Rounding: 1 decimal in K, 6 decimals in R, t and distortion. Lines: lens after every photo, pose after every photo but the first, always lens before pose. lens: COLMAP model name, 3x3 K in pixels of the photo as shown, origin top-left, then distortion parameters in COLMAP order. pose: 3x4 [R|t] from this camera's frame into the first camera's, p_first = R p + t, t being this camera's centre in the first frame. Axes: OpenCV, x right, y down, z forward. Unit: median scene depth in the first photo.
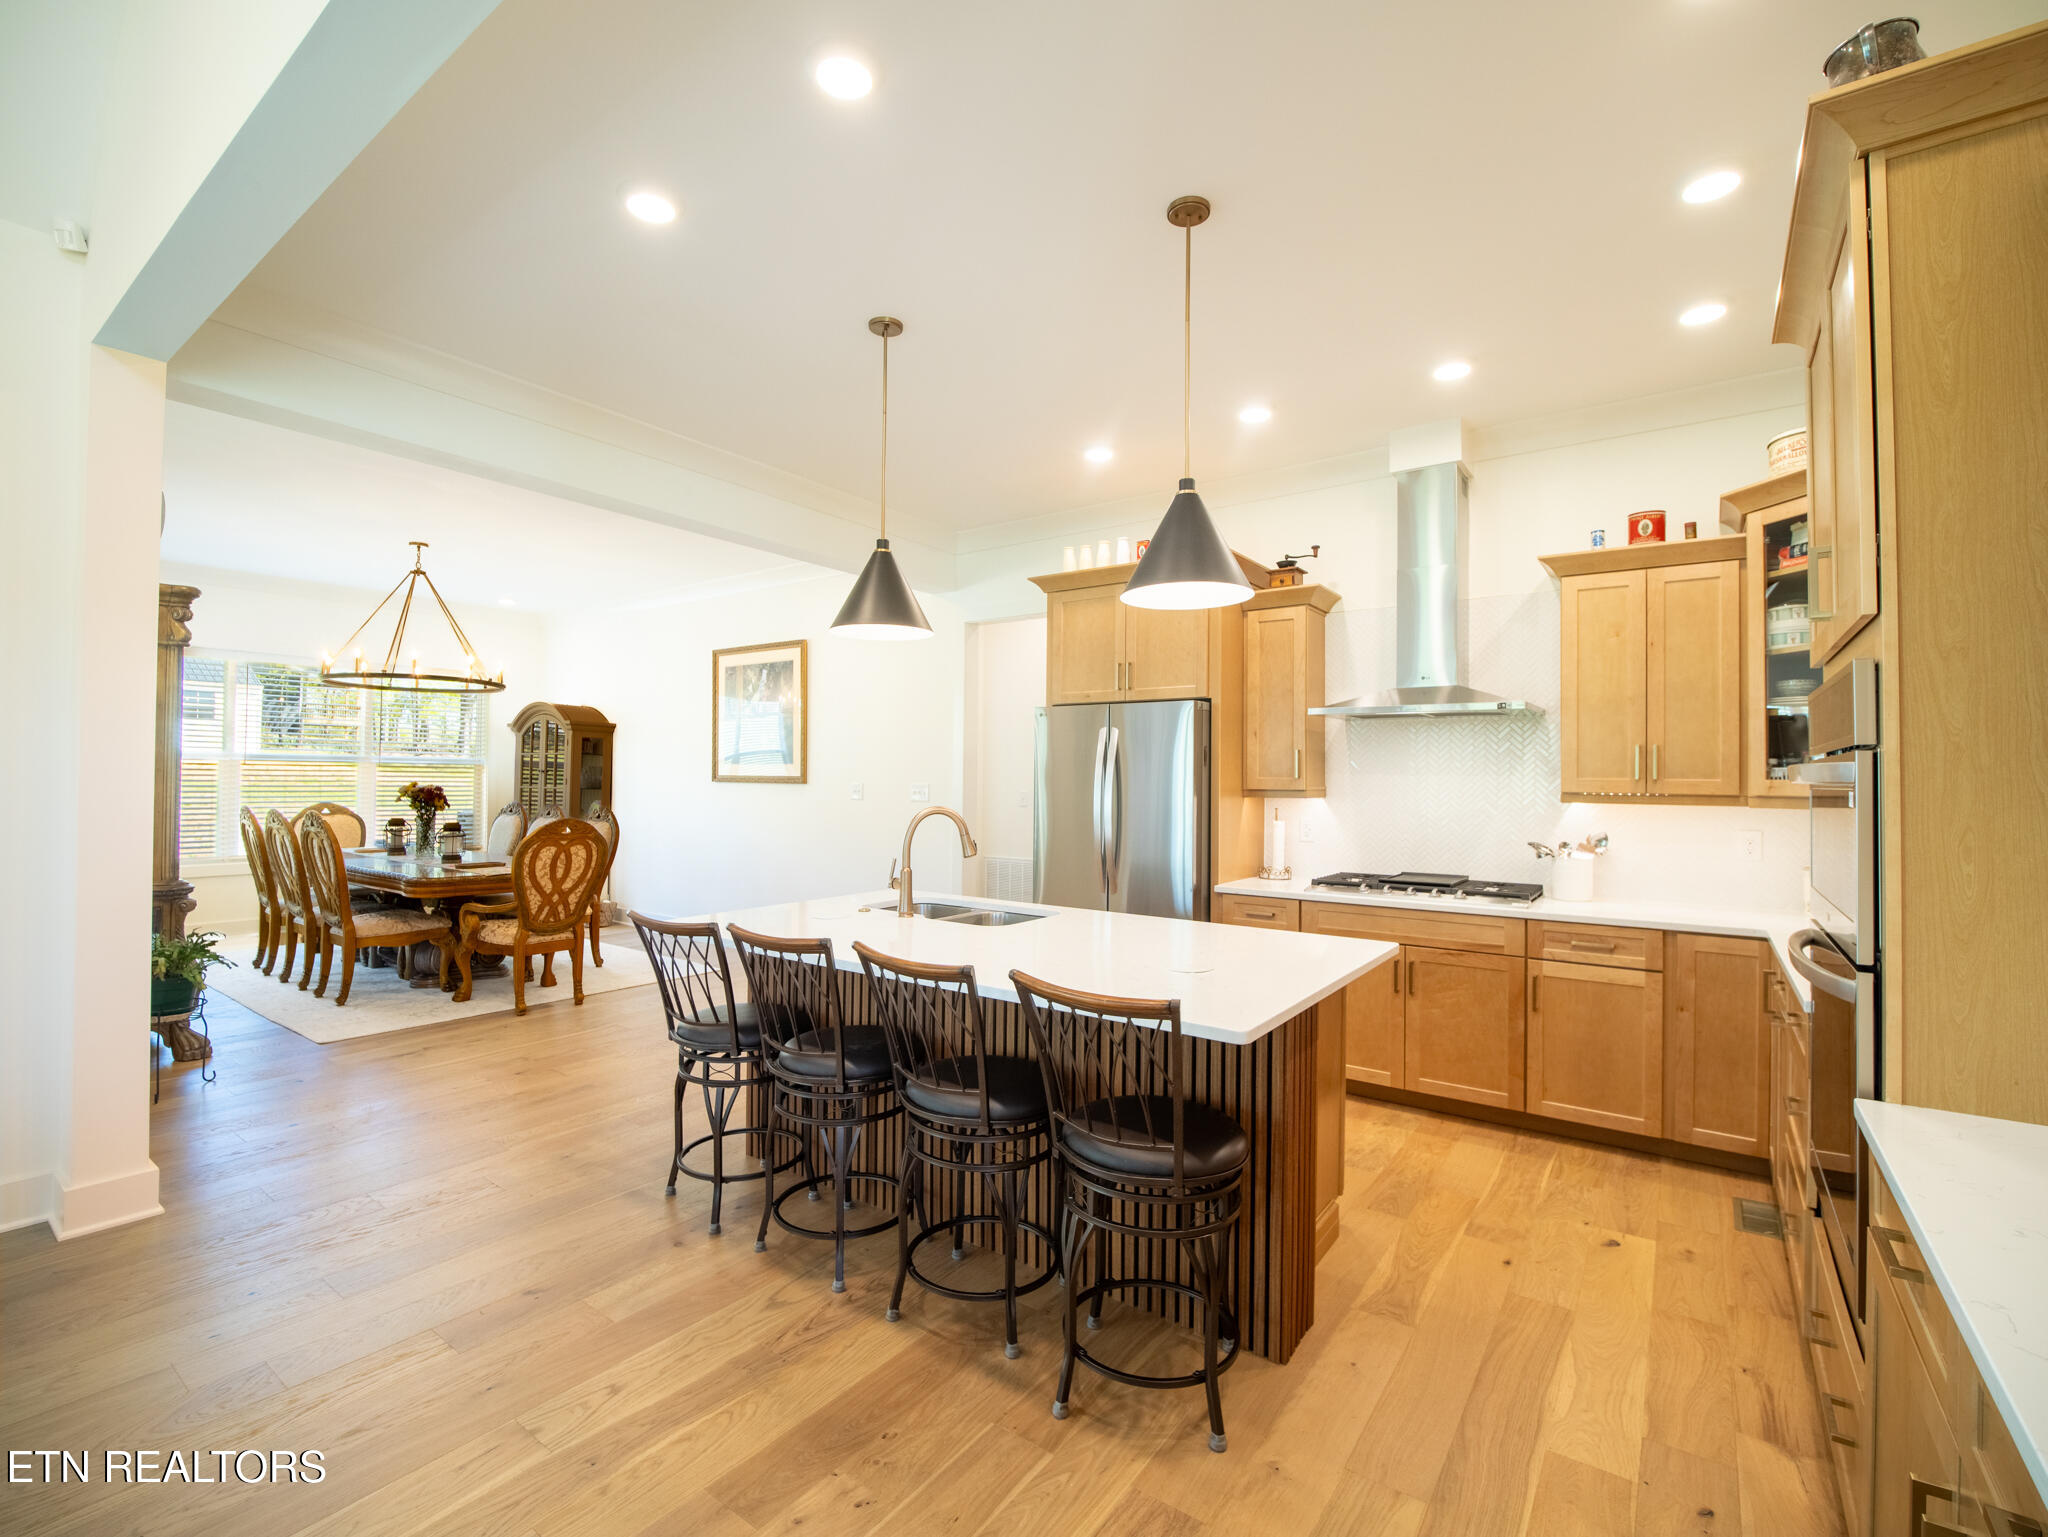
lens RADIAL K [[918.6, 0, 1024.0], [0, 918.6, 768.5], [0, 0, 1]] dist [-0.016800, -0.000418]
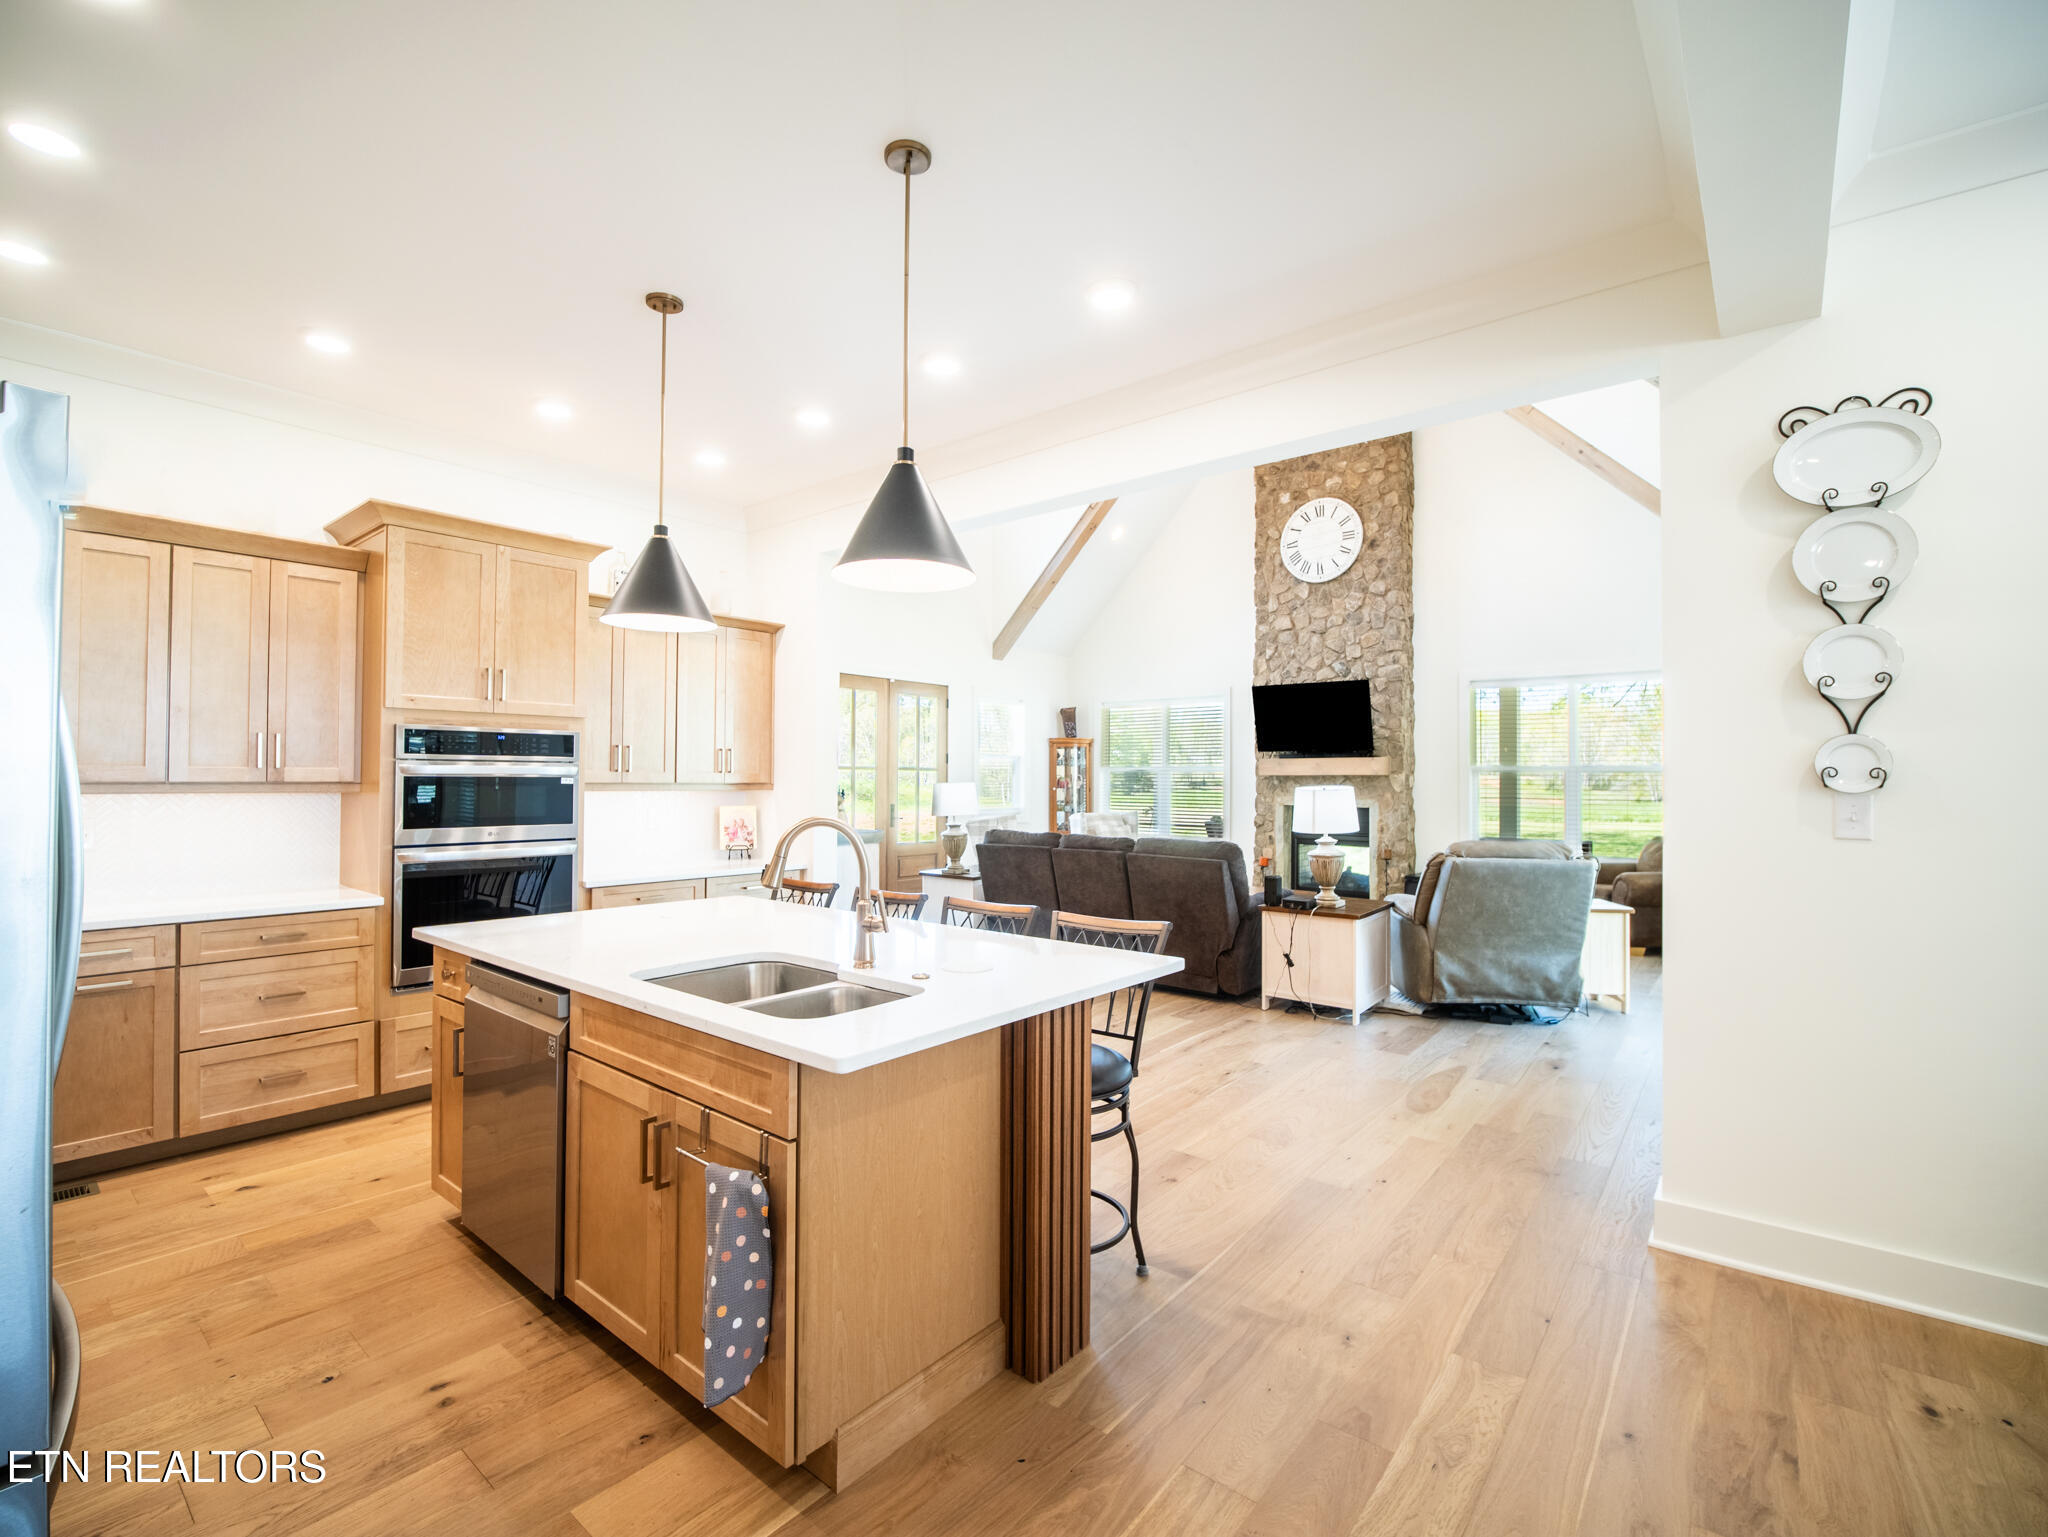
lens RADIAL K [[918.6, 0, 1024.0], [0, 918.6, 768.5], [0, 0, 1]] dist [-0.016800, -0.000418]
pose [[-0.998654, -0.015957, 0.049348, -0.347642], [-0.017265, 0.999508, -0.026198, 0.022468], [-0.048906, -0.027014, -0.998438, 2.096144]]
